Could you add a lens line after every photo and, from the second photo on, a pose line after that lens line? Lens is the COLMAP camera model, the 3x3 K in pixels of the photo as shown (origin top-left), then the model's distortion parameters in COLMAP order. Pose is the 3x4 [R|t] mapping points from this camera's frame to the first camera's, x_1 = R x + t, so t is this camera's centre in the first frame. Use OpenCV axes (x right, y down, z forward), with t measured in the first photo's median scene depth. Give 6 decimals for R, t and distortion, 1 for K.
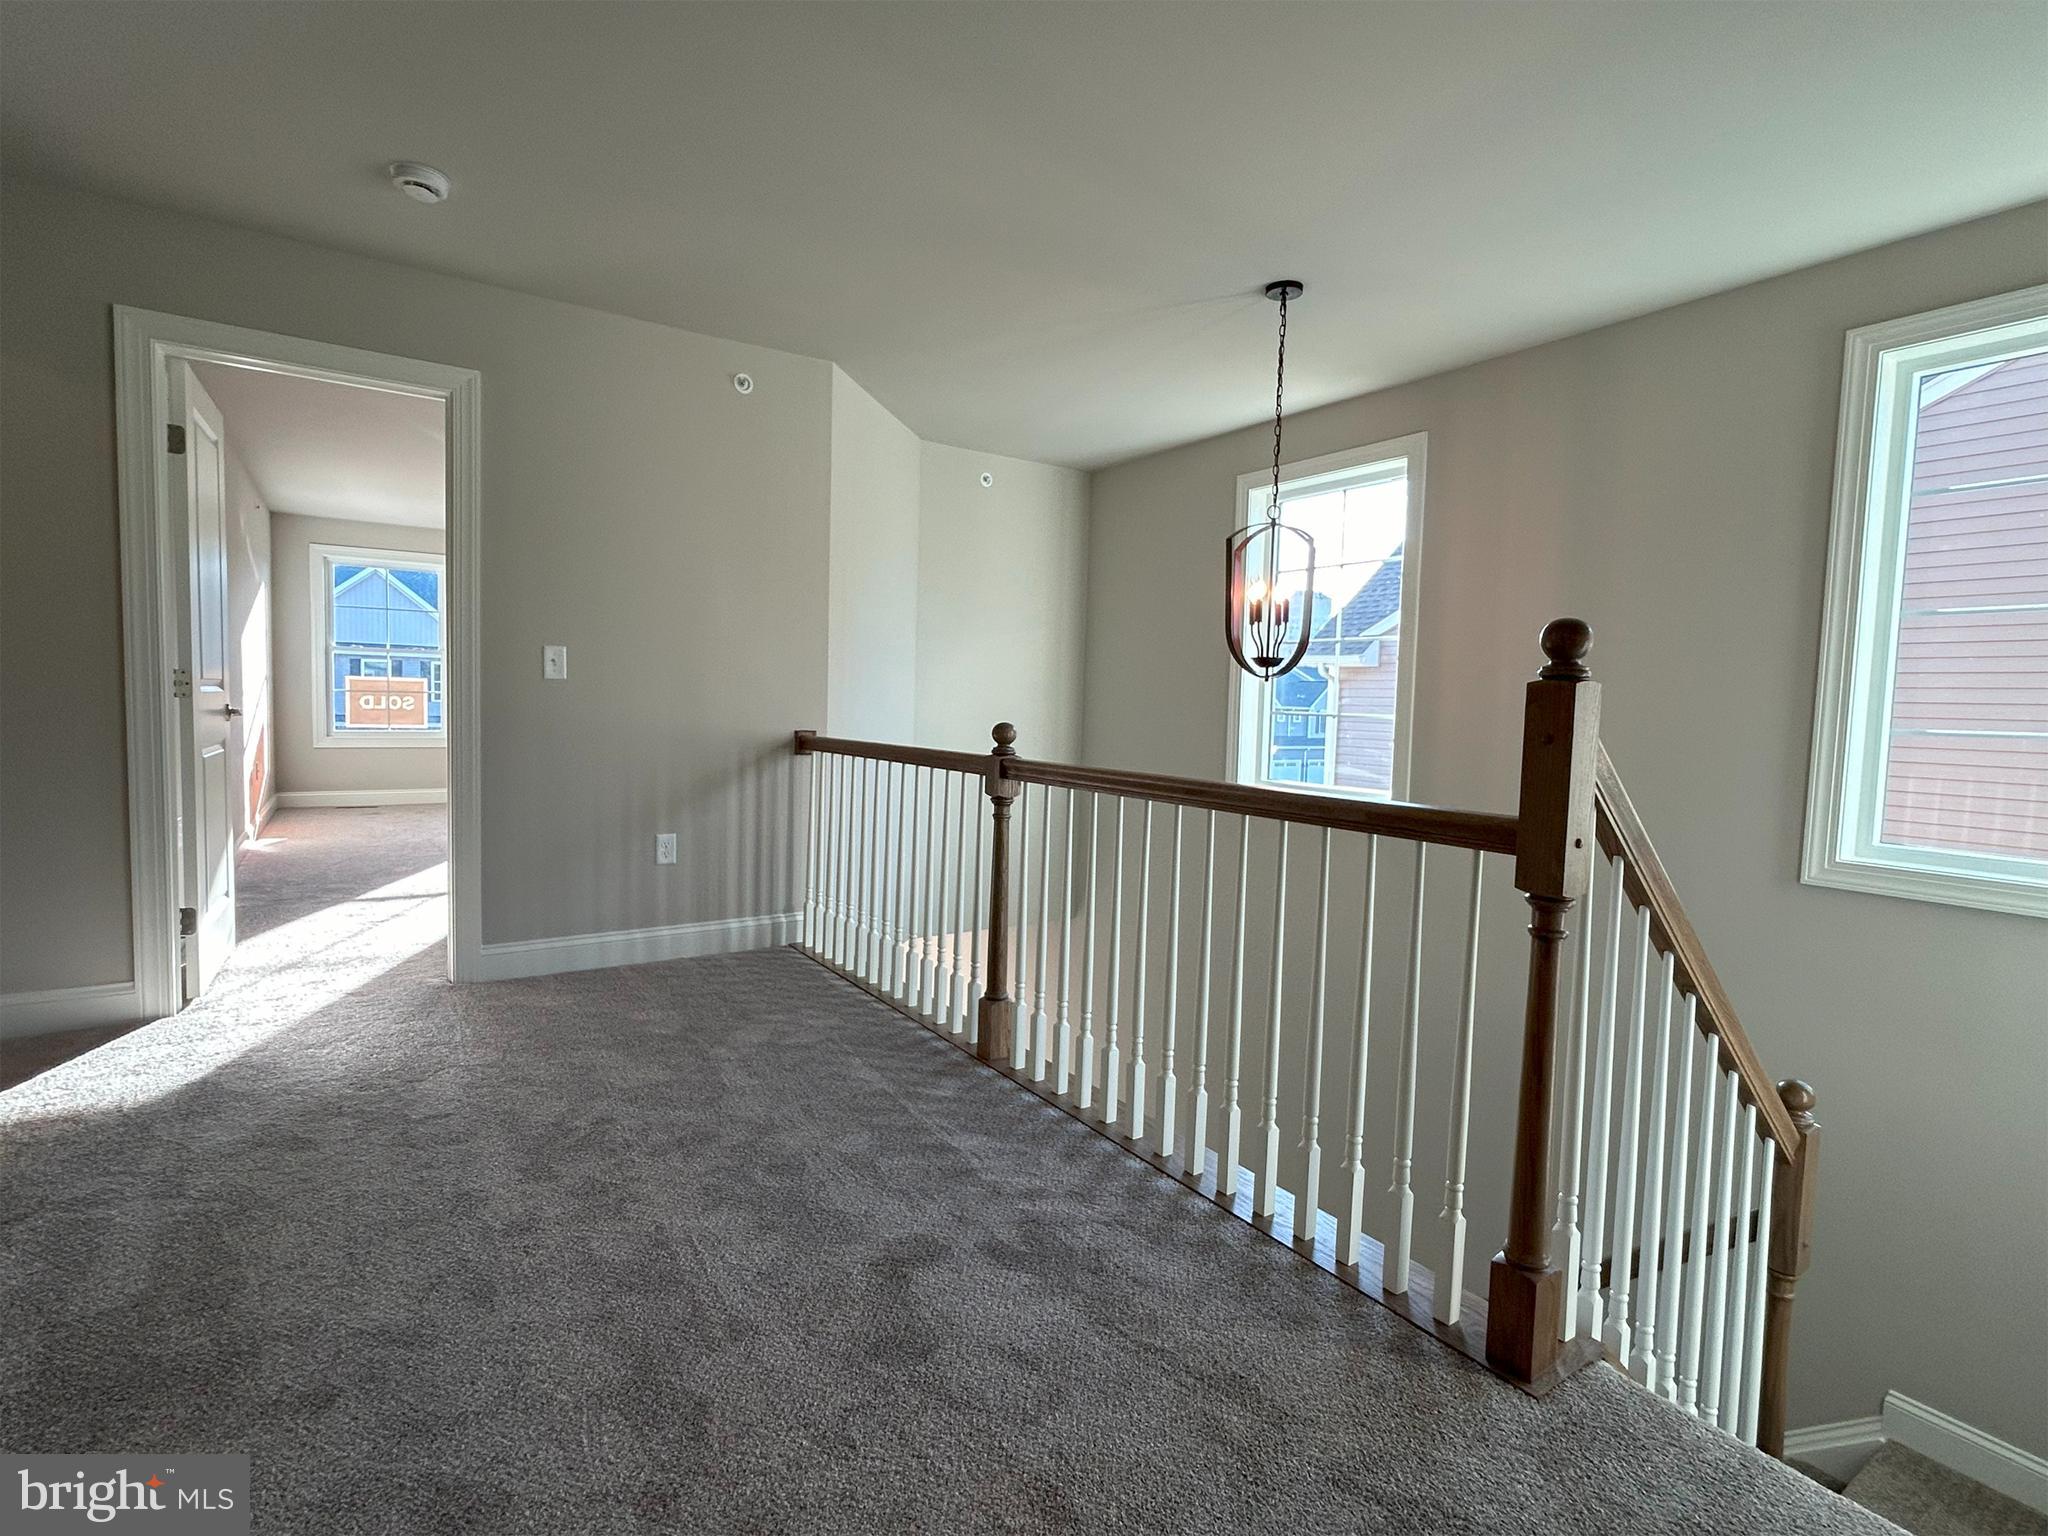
lens RADIAL K [[1003.5, 0, 1024.0], [0, 1003.5, 768.0], [0, 0, 1]] dist [0.001998, 0.000044]
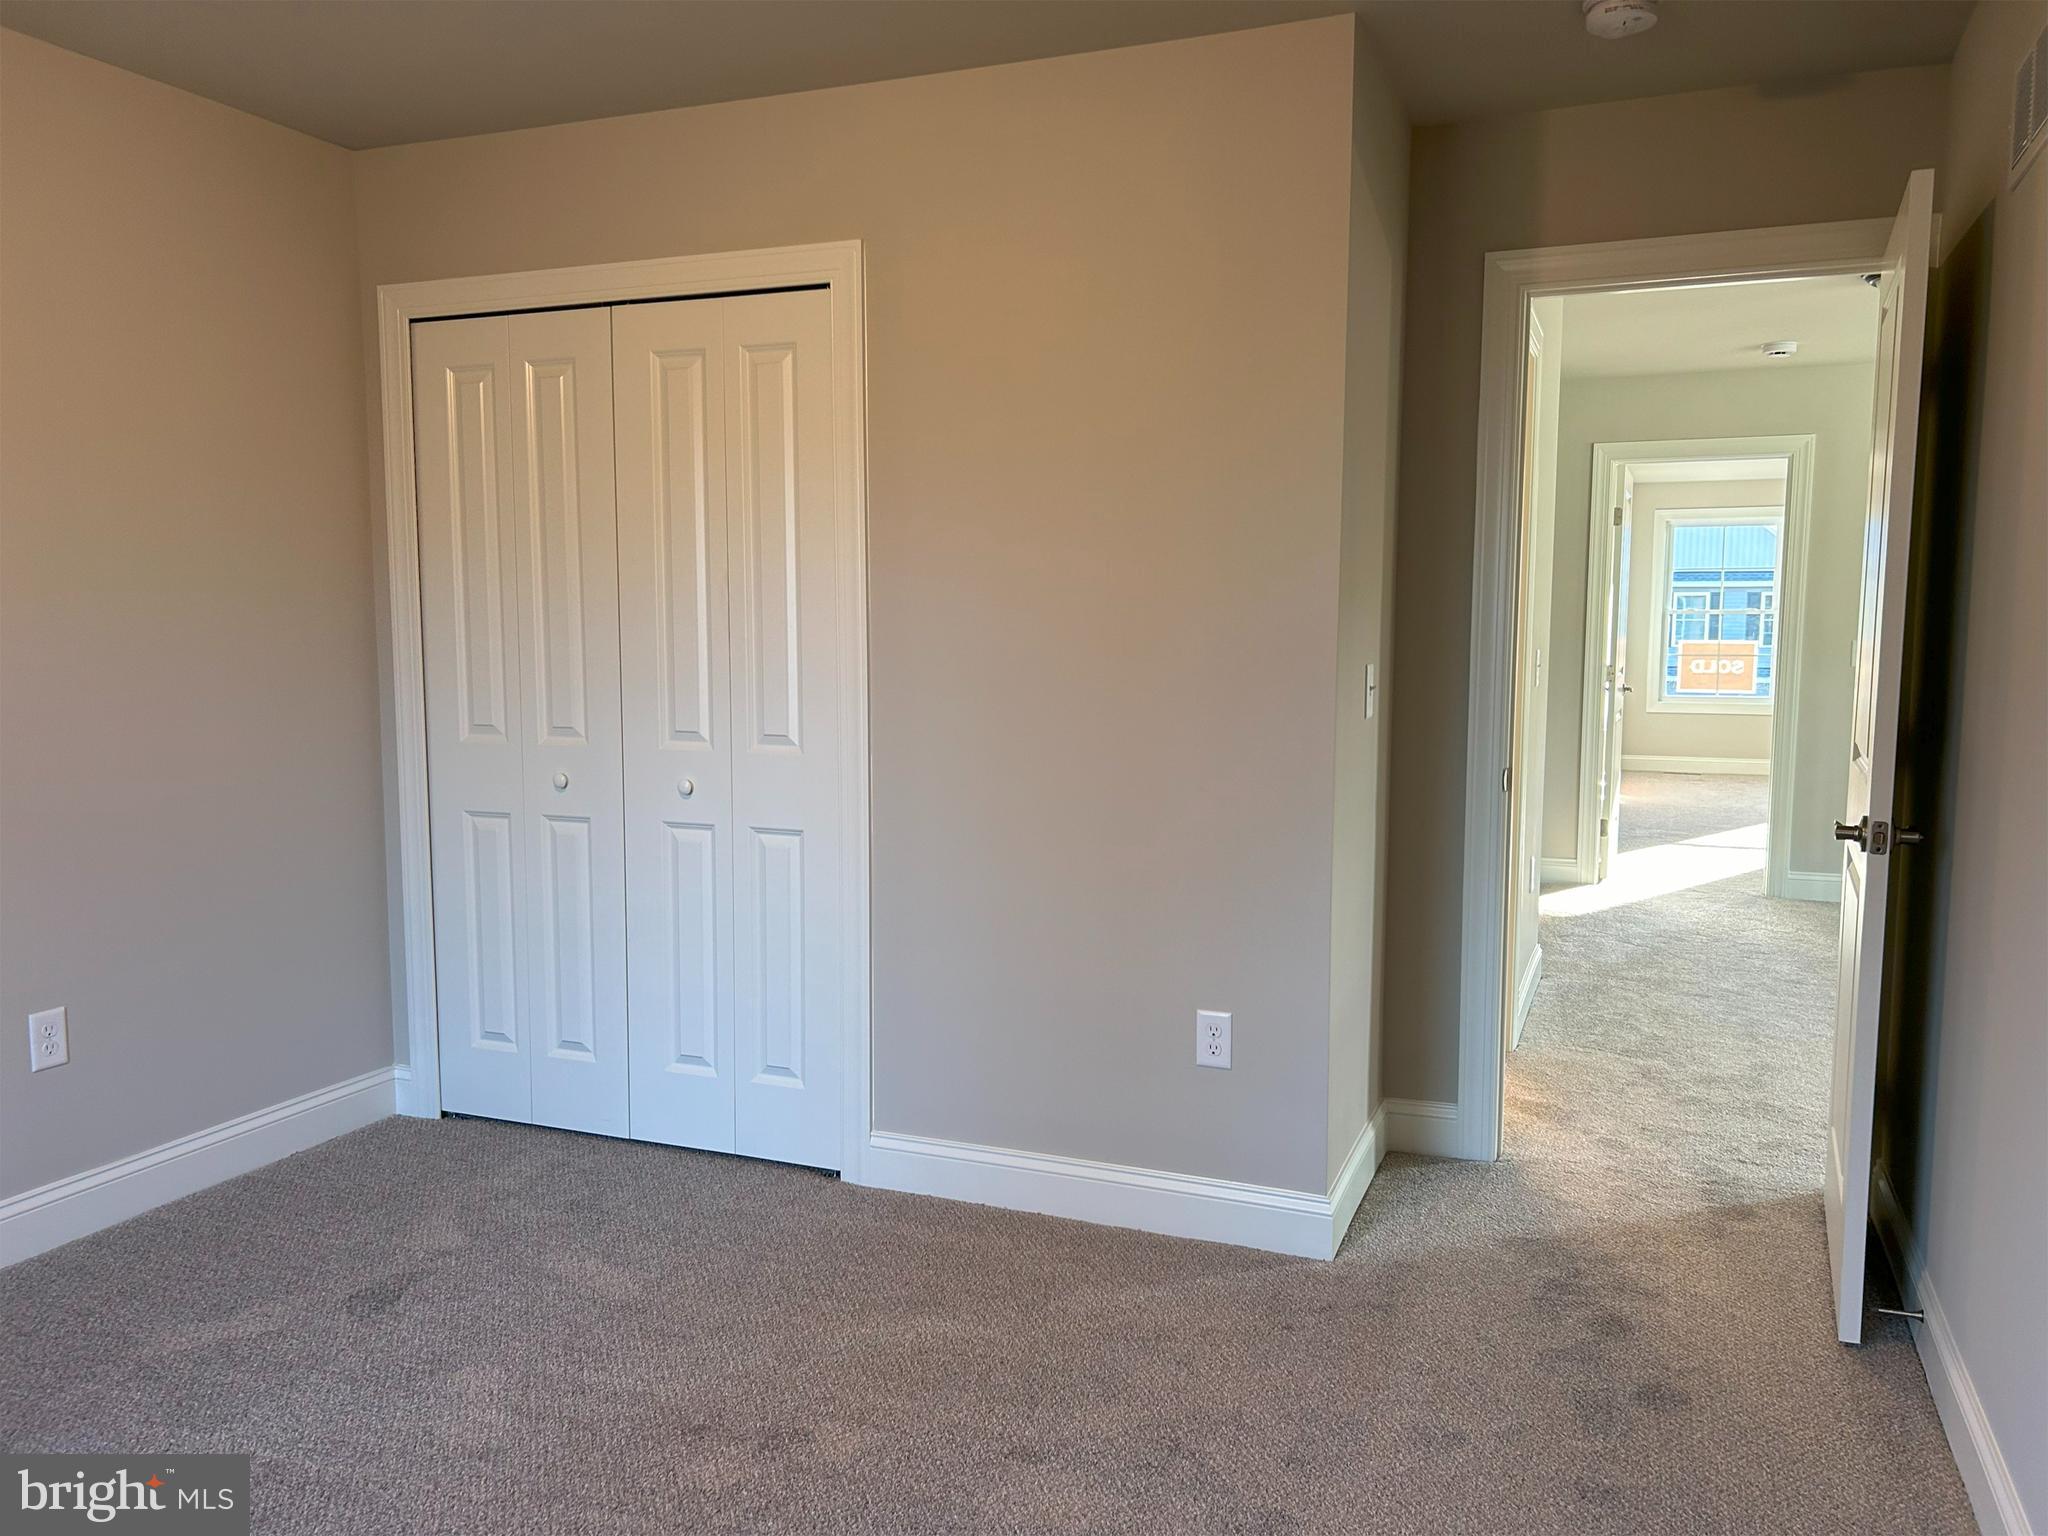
lens RADIAL K [[1541.7, 0, 1024.0], [0, 1541.7, 768.0], [0, 0, 1]] dist [0.002266, 0.001204]
pose [[0.561229, 0.054753, -0.825847, 0.511574], [-0.042172, 0.998405, 0.037534, 0.009409], [0.826585, 0.013762, 0.562643, -0.886559]]
